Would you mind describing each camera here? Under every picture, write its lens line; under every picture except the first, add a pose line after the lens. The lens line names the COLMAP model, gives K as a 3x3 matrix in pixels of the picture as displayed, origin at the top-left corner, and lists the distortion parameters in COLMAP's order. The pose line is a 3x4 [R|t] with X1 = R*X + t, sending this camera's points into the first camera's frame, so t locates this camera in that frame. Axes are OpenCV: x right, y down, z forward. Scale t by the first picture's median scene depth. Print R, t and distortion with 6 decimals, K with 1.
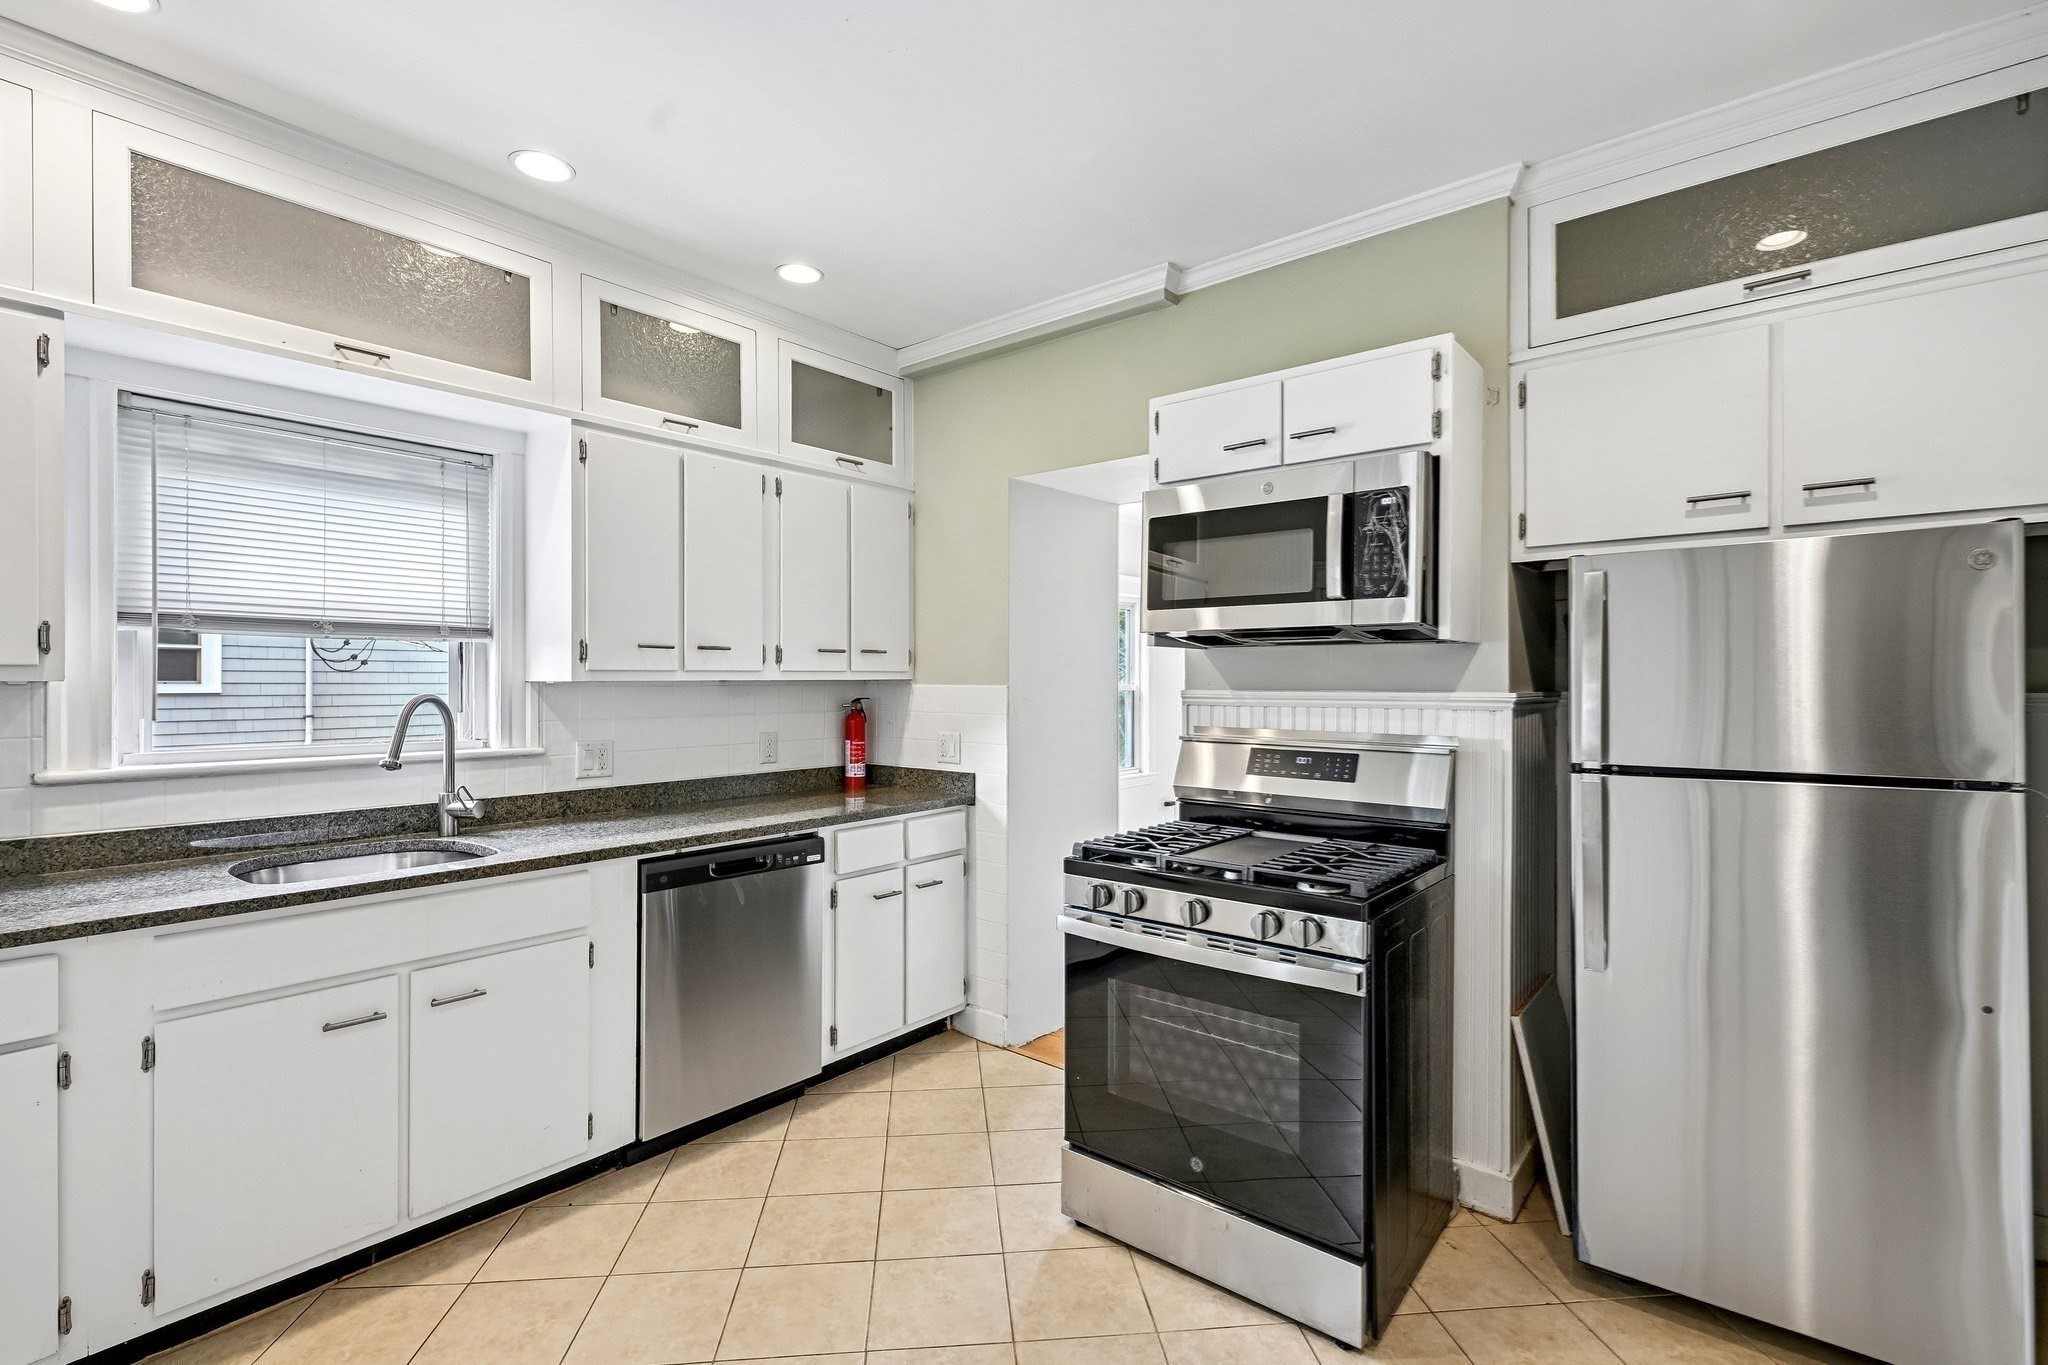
lens RADIAL K [[931.3, 0, 1023.4], [0, 931.3, 685.4], [0, 0, 1]] dist [-0.003685, -0.000218]
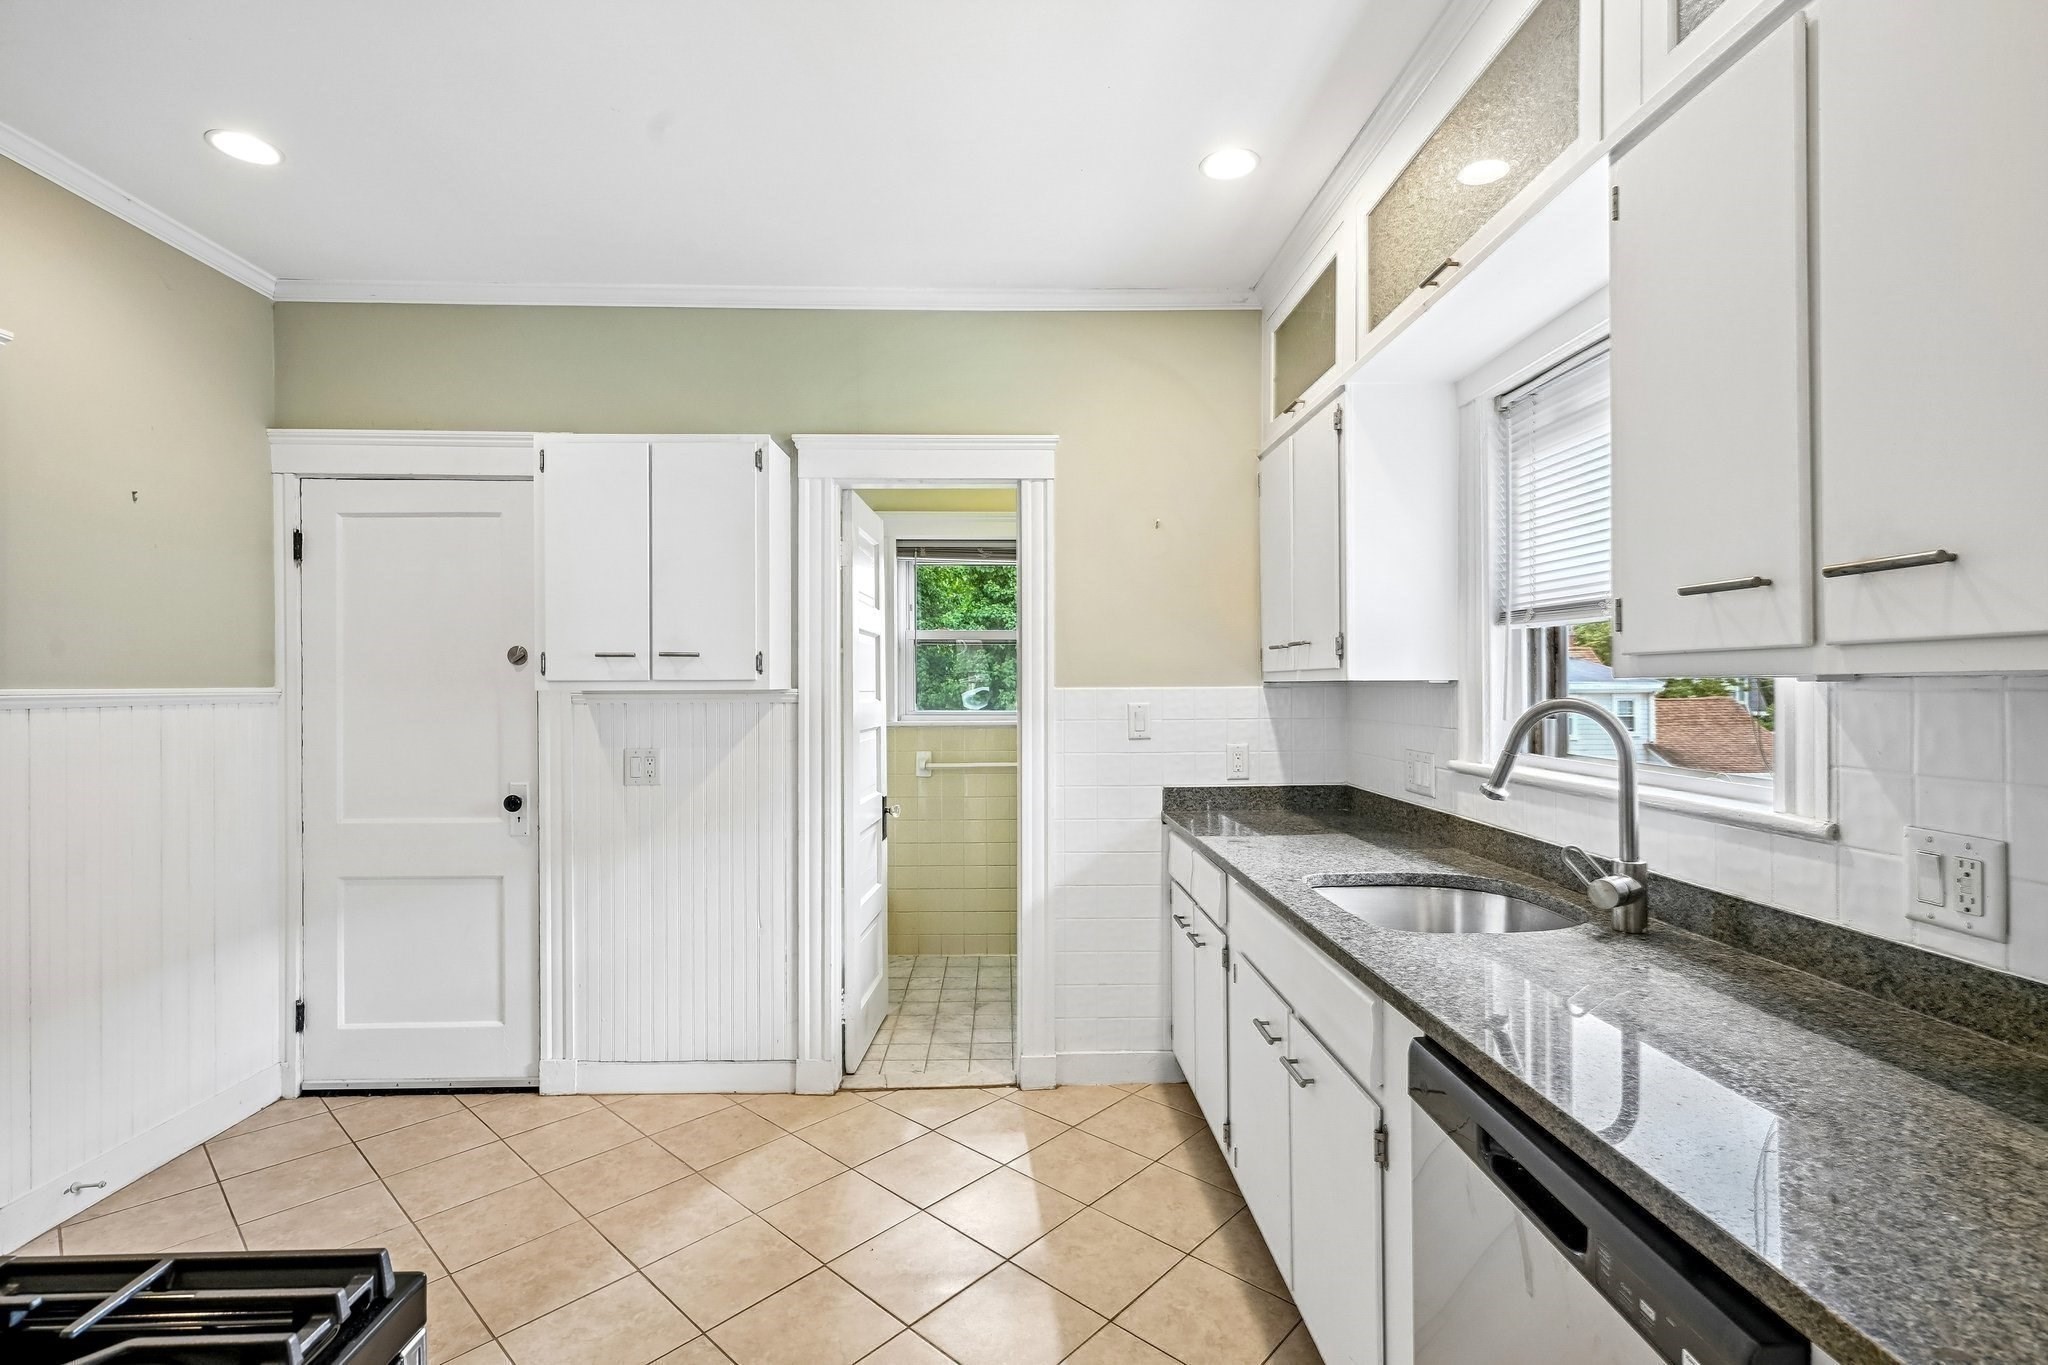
lens RADIAL K [[931.3, 0, 1023.7], [0, 931.3, 683.9], [0, 0, 1]] dist [-0.003685, -0.000218]
pose [[-0.748944, 0.001604, -0.662631, 0.084796], [-0.000671, 0.999995, 0.003178, -0.002734], [0.662633, 0.002825, -0.748939, 1.187621]]
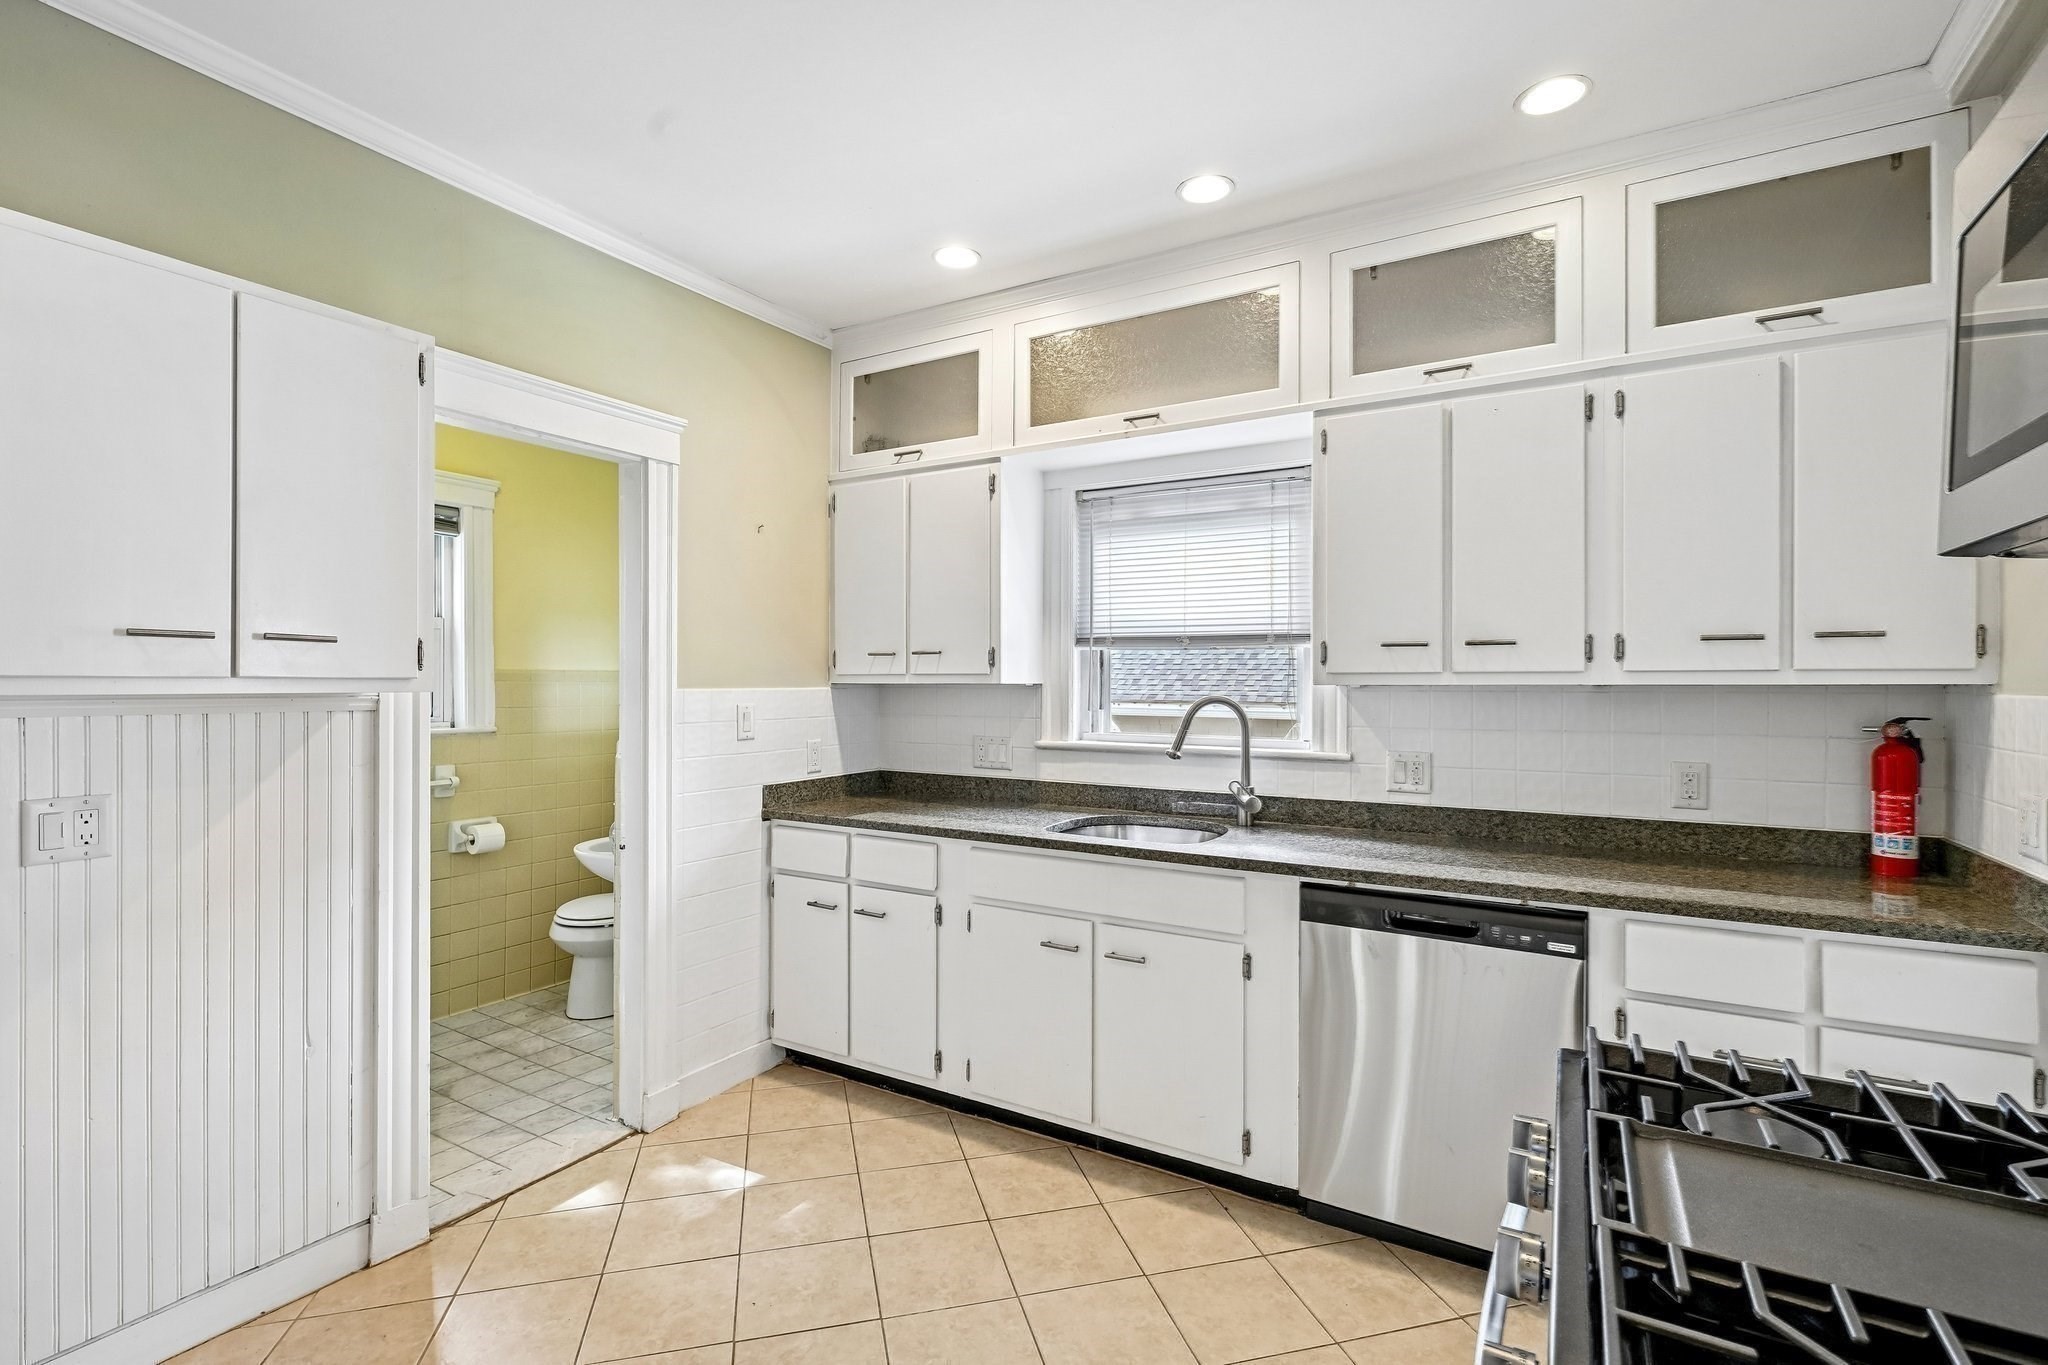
lens RADIAL K [[931.3, 0, 1025.3], [0, 931.3, 683.5], [0, 0, 1]] dist [-0.003685, -0.000218]
pose [[0.156872, -0.000240, -0.987619, 0.423065], [-0.008588, 0.999962, -0.001607, -0.002043], [0.987582, 0.008734, 0.156864, 0.567694]]
